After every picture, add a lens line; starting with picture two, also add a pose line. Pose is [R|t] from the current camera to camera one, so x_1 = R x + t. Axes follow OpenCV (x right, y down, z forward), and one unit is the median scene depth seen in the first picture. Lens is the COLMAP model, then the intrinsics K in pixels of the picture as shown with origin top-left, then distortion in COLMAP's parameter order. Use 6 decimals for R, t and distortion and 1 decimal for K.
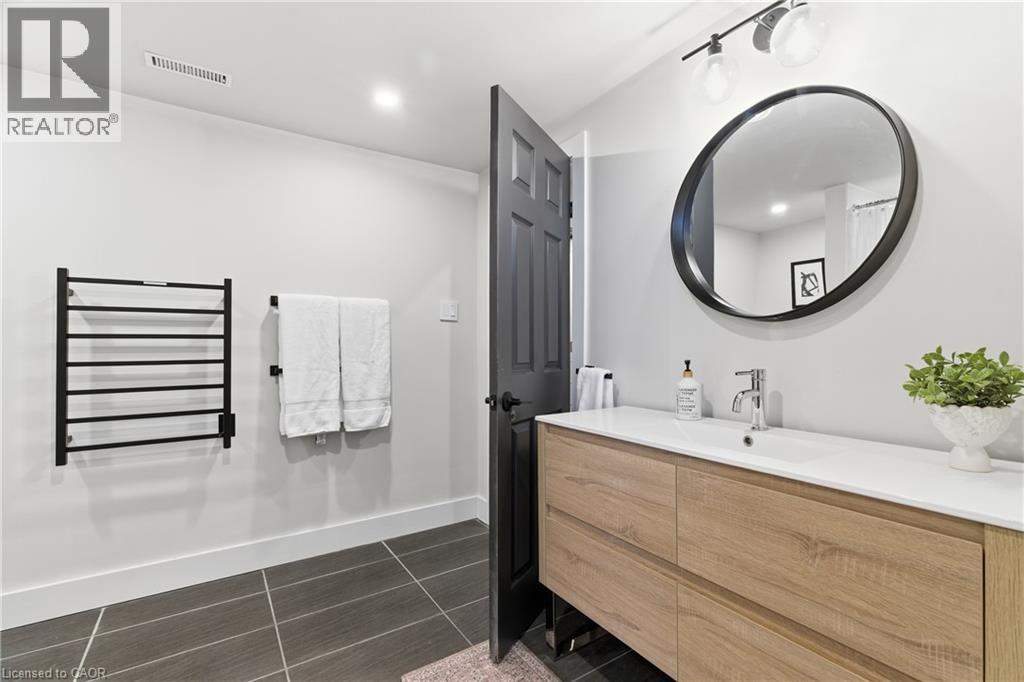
lens RADIAL K [[470.1, 0, 529.0], [0, 470.1, 346.0], [0, 0, 1]] dist [-0.000136, 0.000388]
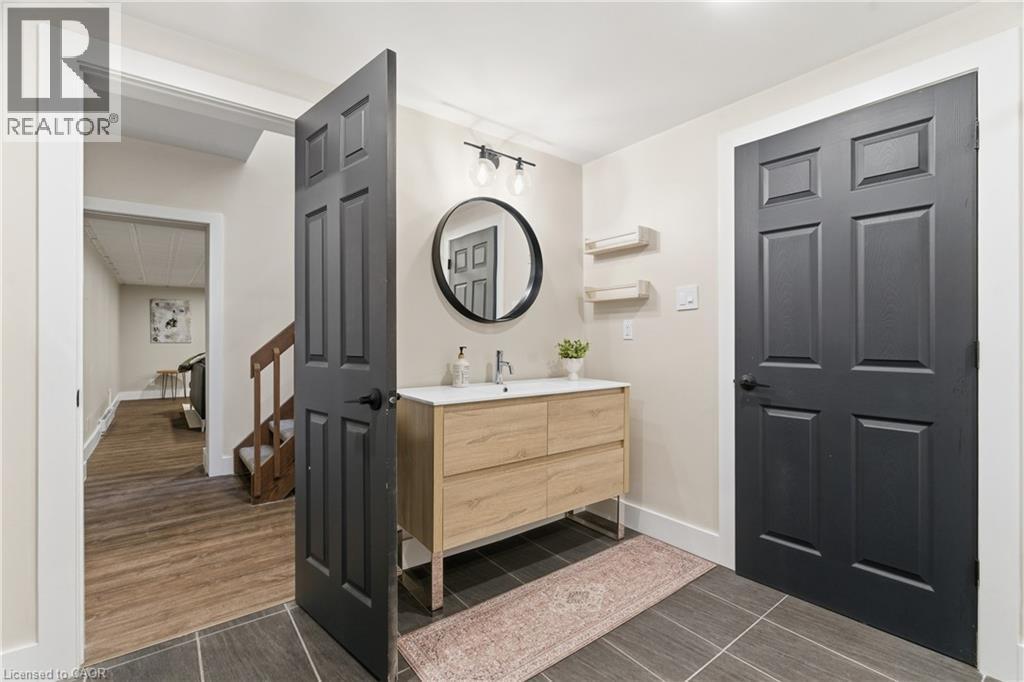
lens RADIAL K [[452.1, 0, 512.0], [0, 452.1, 341.0], [0, 0, 1]] dist [-0.001357, -0.000065]
pose [[-0.055261, -0.008596, 0.998435, -1.174906], [0.001935, 0.999960, 0.008716, -0.001022], [-0.998470, 0.002414, -0.055242, 0.994718]]
